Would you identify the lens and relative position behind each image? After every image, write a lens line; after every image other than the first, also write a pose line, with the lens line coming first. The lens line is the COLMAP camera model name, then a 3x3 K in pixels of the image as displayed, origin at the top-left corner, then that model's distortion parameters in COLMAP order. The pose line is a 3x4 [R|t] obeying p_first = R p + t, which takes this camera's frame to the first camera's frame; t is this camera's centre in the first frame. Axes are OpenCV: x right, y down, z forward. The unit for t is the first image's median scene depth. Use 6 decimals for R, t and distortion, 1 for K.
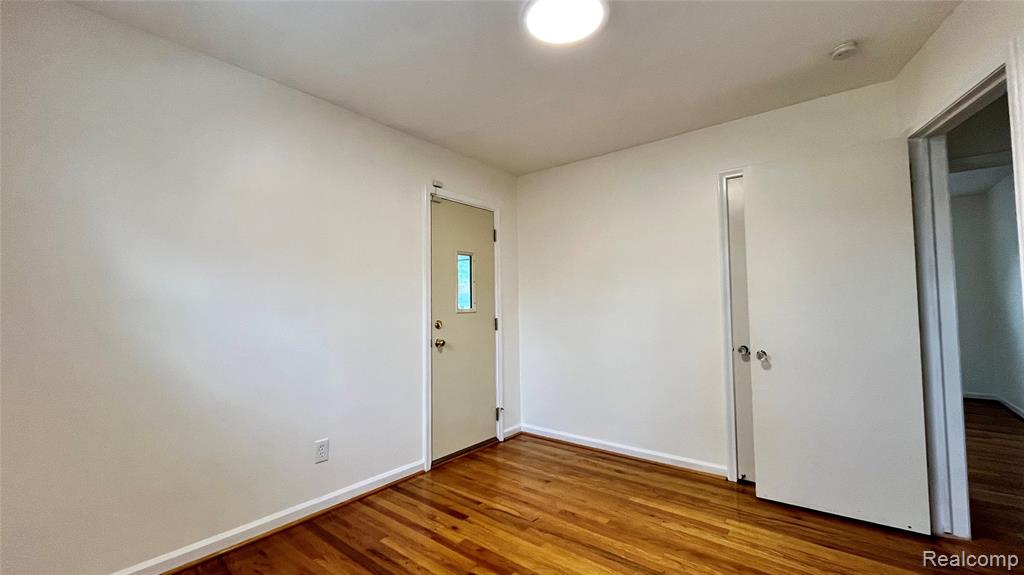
lens RADIAL K [[416.2, 0, 512.0], [0, 416.2, 287.5], [0, 0, 1]] dist [-0.001916, 0.000050]
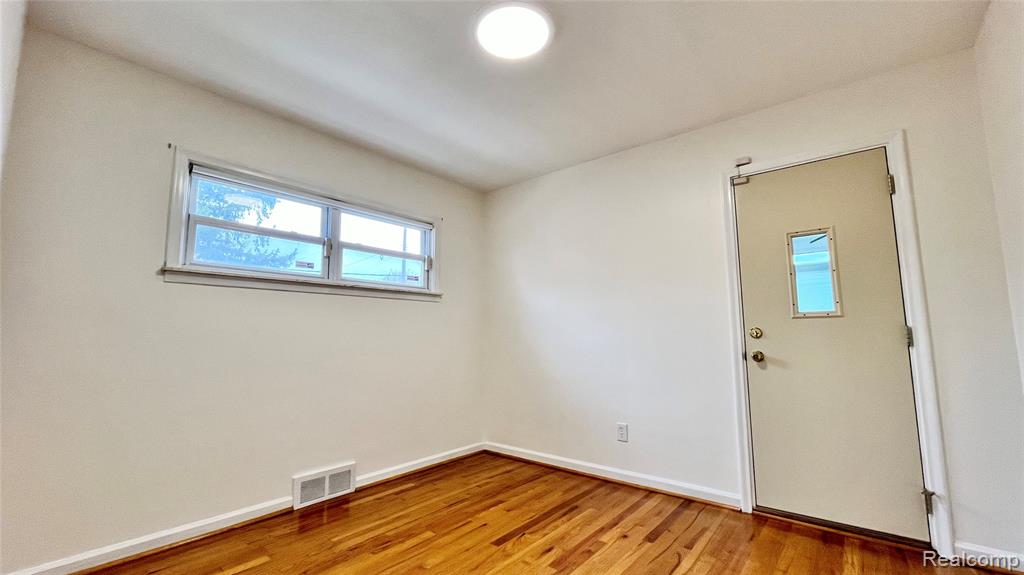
lens RADIAL K [[416.2, 0, 512.0], [0, 416.2, 287.5], [0, 0, 1]] dist [-0.001916, 0.000050]
pose [[-0.013662, -0.108138, -0.994042, 0.721181], [0.050155, 0.992809, -0.108693, 0.076258], [0.998648, -0.051341, -0.008140, 0.627393]]
